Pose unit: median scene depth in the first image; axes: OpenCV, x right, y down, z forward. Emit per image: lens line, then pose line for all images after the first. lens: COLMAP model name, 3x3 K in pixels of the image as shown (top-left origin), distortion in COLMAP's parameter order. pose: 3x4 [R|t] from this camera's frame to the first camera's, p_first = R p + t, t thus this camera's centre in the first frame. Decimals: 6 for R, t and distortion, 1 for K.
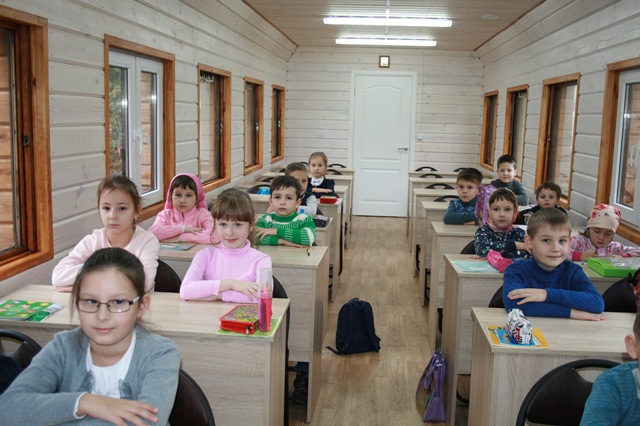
lens RADIAL K [[691.8, 0, 320.0], [0, 691.8, 213.0], [0, 0, 1]] dist [-0.069940, 0.011750]
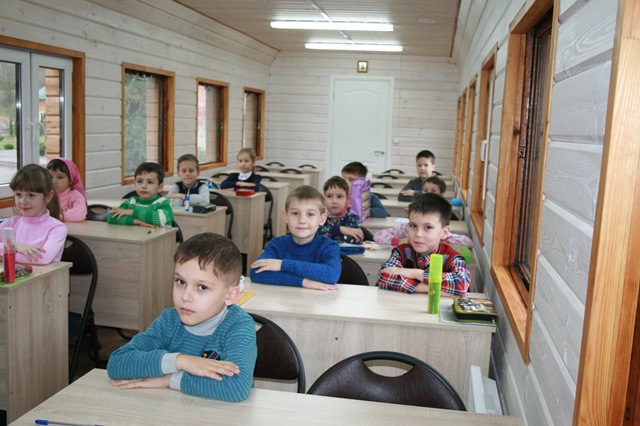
lens RADIAL K [[691.8, 0, 320.0], [0, 691.8, 213.0], [0, 0, 1]] dist [-0.069940, 0.011750]
pose [[0.996089, 0.027971, -0.083811, 0.201460], [-0.029166, 0.999489, -0.013058, 0.020982], [0.083403, 0.015451, 0.996396, -0.035887]]
